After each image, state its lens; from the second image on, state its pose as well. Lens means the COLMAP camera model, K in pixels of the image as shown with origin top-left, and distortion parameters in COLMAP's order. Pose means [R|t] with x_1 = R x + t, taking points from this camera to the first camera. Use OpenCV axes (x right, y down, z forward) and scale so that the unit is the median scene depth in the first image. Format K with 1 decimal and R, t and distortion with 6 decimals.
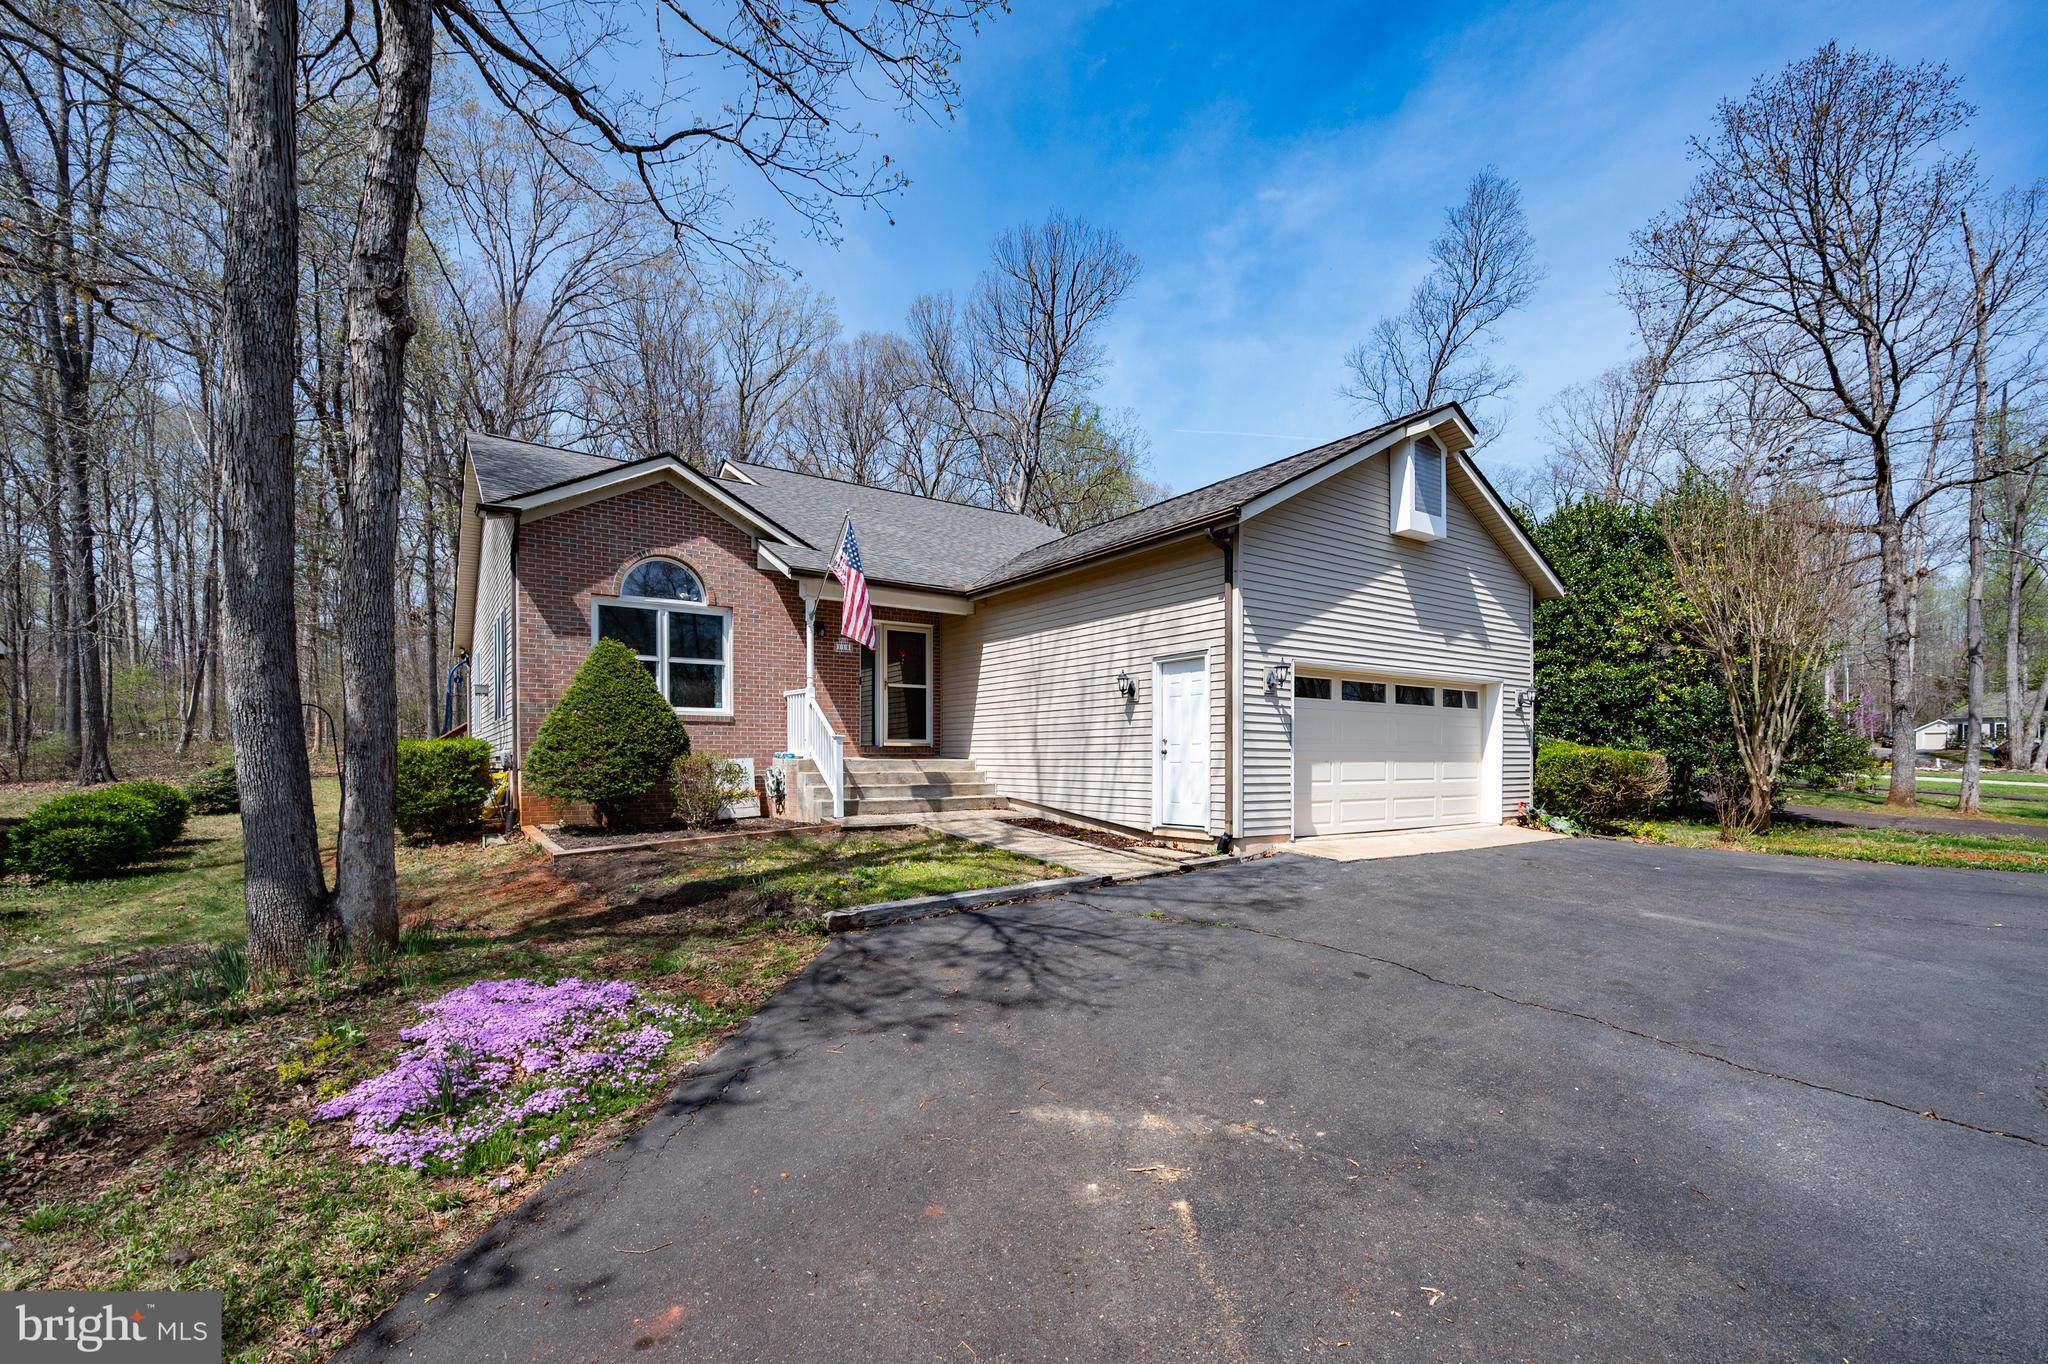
lens RADIAL K [[833.3, 0, 1017.7], [0, 833.3, 762.9], [0, 0, 1]] dist [-0.000017, 0.000179]
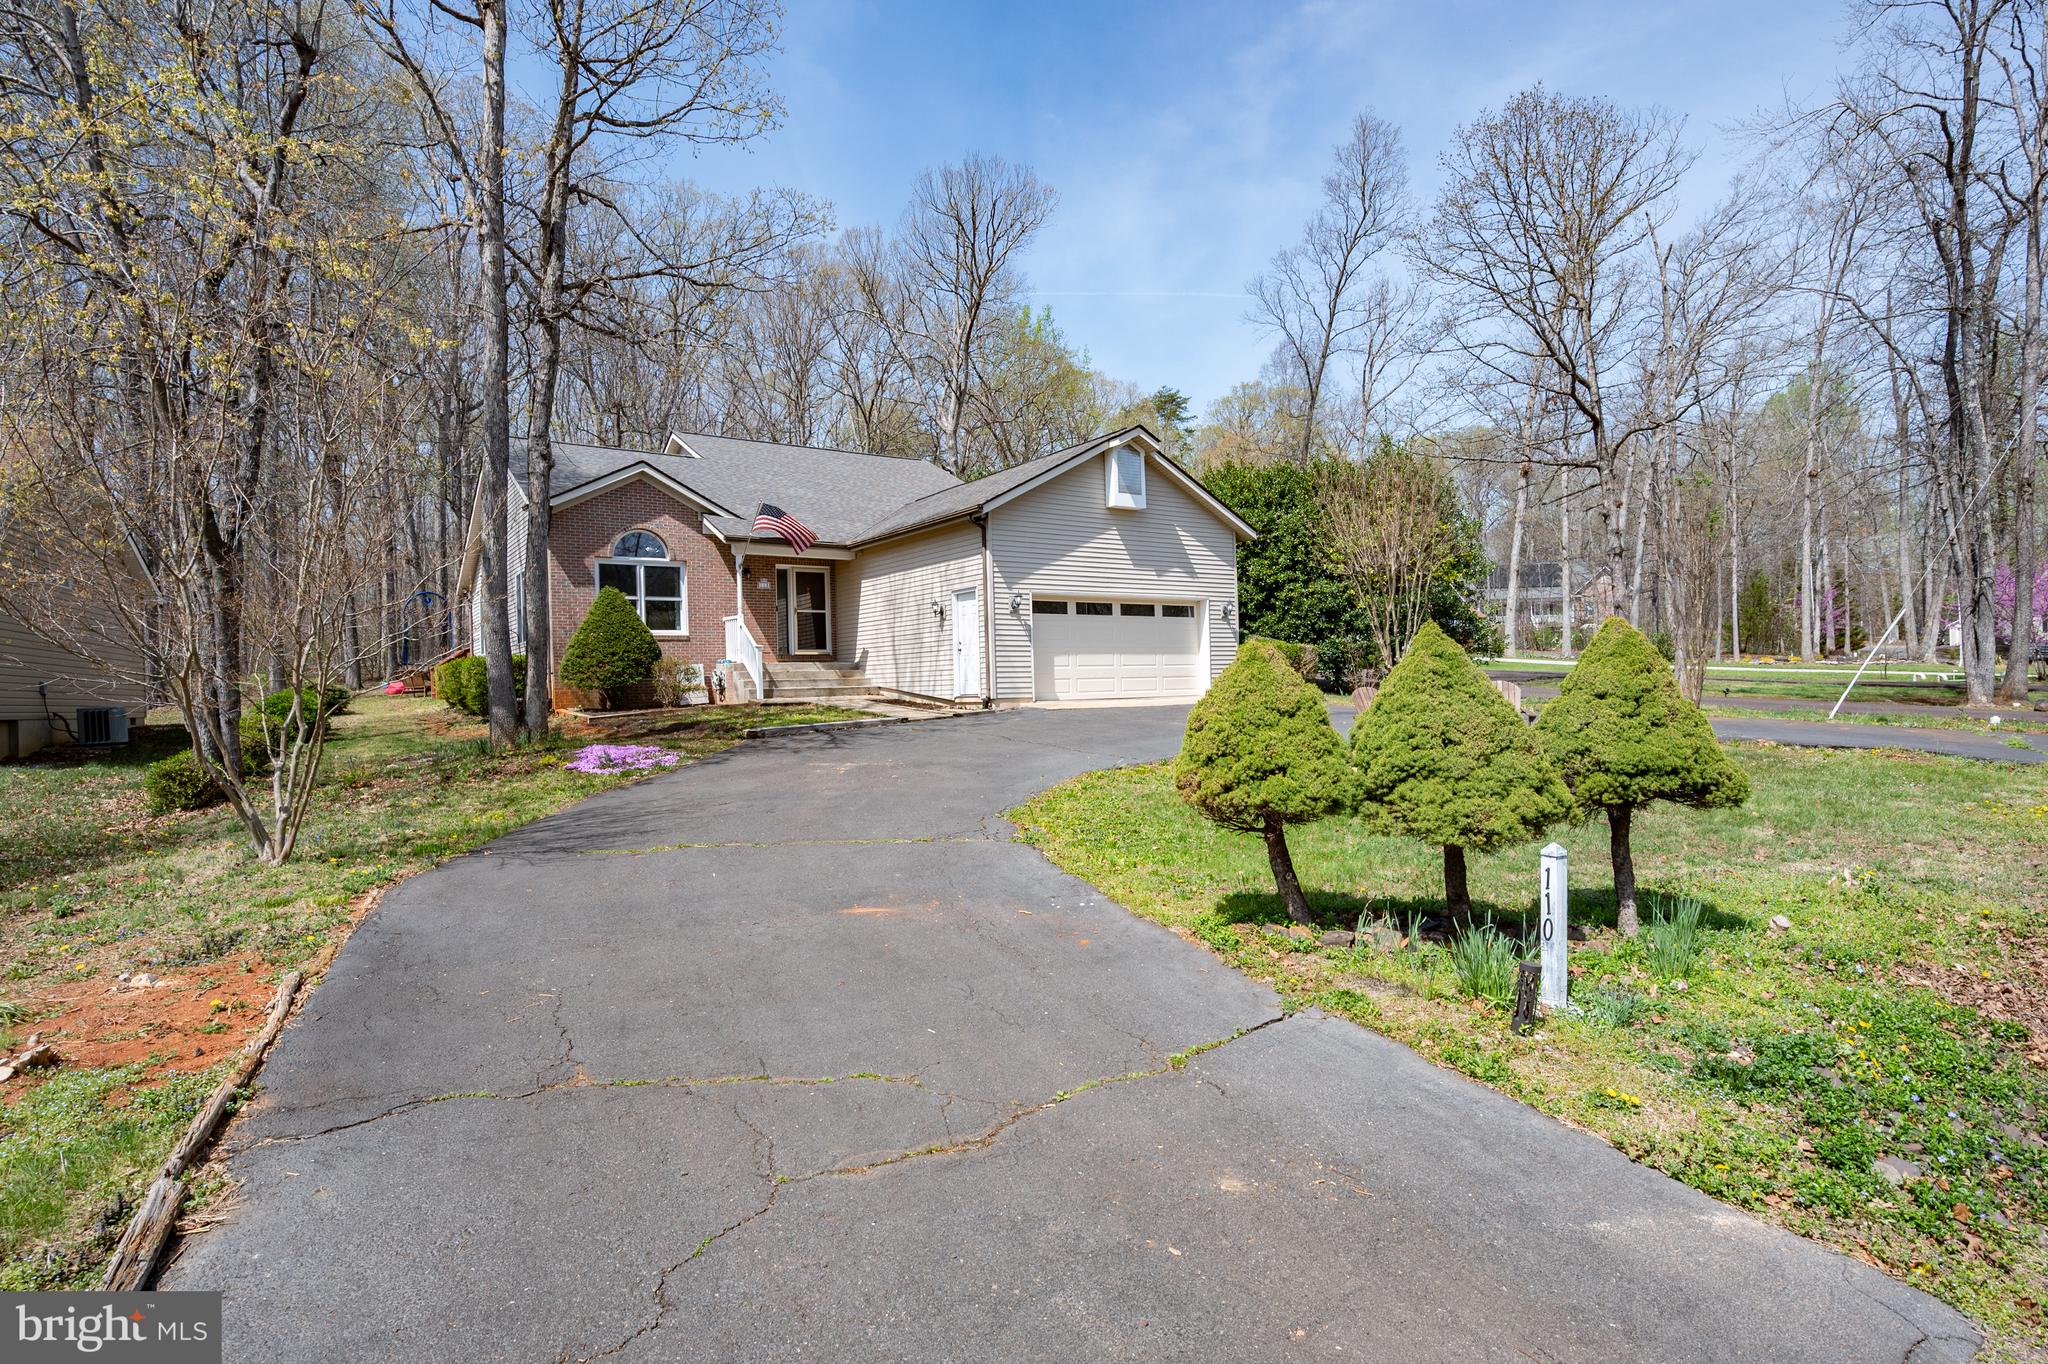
lens RADIAL K [[963.1, 0, 989.9], [0, 963.1, 686.3], [0, 0, 1]] dist [0.006128, 0.000243]
pose [[0.999654, -0.024834, -0.008655, 0.205168], [0.024800, 0.999684, -0.004025, 0.054724], [0.008752, 0.003809, 0.999954, -0.705568]]
